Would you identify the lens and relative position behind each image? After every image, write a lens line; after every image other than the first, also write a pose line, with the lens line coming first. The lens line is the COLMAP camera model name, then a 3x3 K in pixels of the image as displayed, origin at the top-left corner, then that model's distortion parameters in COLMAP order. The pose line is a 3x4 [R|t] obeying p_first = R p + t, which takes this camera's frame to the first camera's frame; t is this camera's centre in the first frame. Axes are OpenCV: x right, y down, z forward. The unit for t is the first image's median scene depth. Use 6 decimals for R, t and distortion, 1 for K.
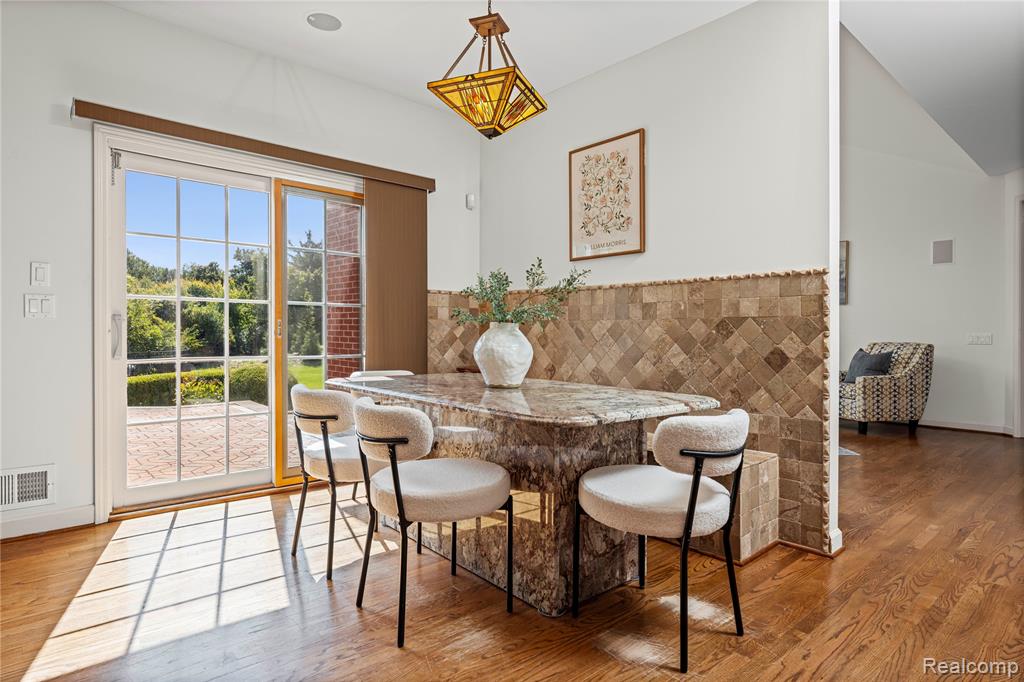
lens RADIAL K [[558.9, 0, 512.0], [0, 558.9, 341.0], [0, 0, 1]] dist [-0.016363, -0.000394]
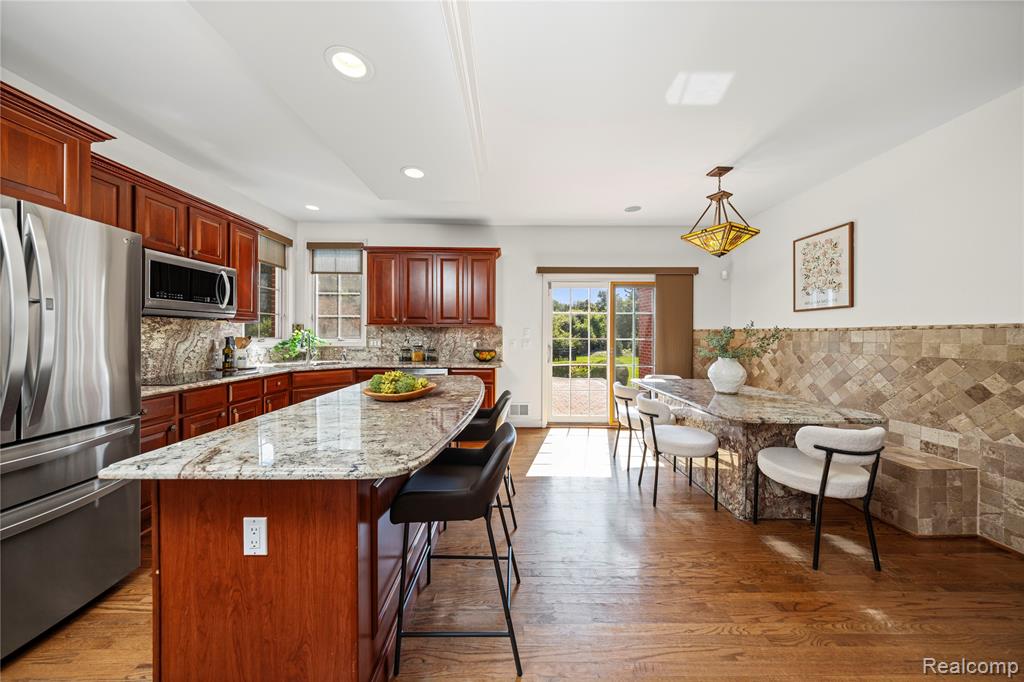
lens RADIAL K [[333.6, 0, 514.0], [0, 333.6, 339.0], [0, 0, 1]] dist [0.000489, -0.002811]
pose [[0.758471, 0.004131, -0.651694, 0.151163], [-0.006925, 0.999975, -0.001721, -0.077927], [0.651670, 0.005819, 0.758480, -0.253538]]
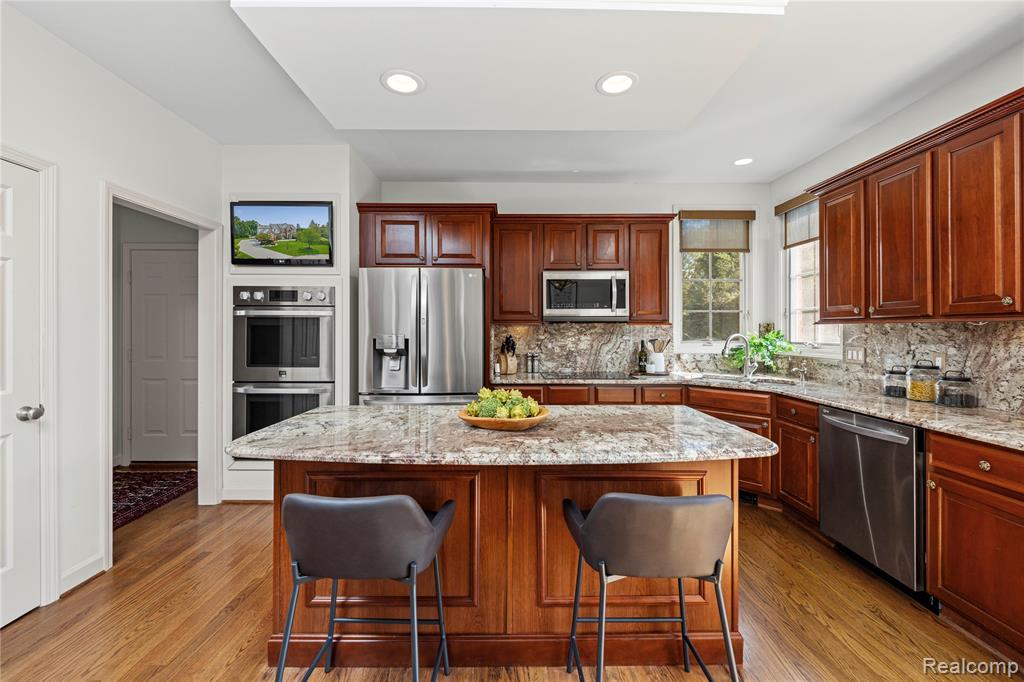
lens RADIAL K [[419.8, 0, 512.0], [0, 419.8, 329.5], [0, 0, 1]] dist [-0.001168, -0.000029]
pose [[-0.655353, -0.011408, -0.755237, 0.018117], [-0.017194, 0.999852, -0.000183, -0.104829], [0.755127, 0.012865, -0.655452, 0.509176]]
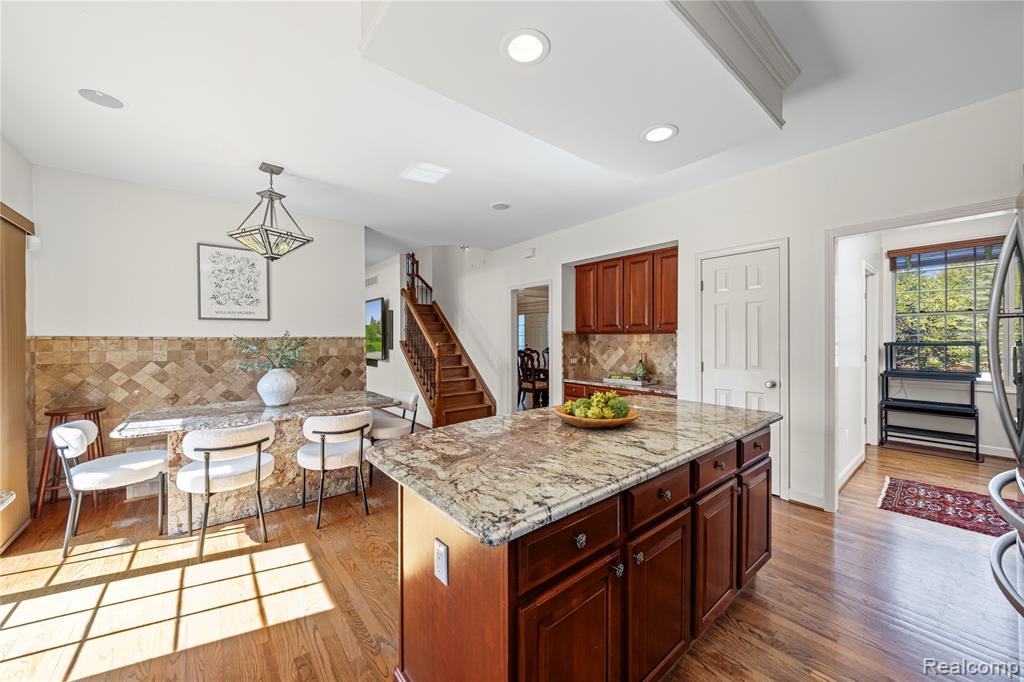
lens RADIAL K [[373.1, 0, 512.0], [0, 373.1, 341.0], [0, 0, 1]] dist [-0.001507, -0.002002]
pose [[0.031866, -0.015022, 0.999379, -1.052875], [0.017113, 0.999749, 0.014481, -0.110726], [-0.999346, 0.016641, 0.032115, 0.209845]]
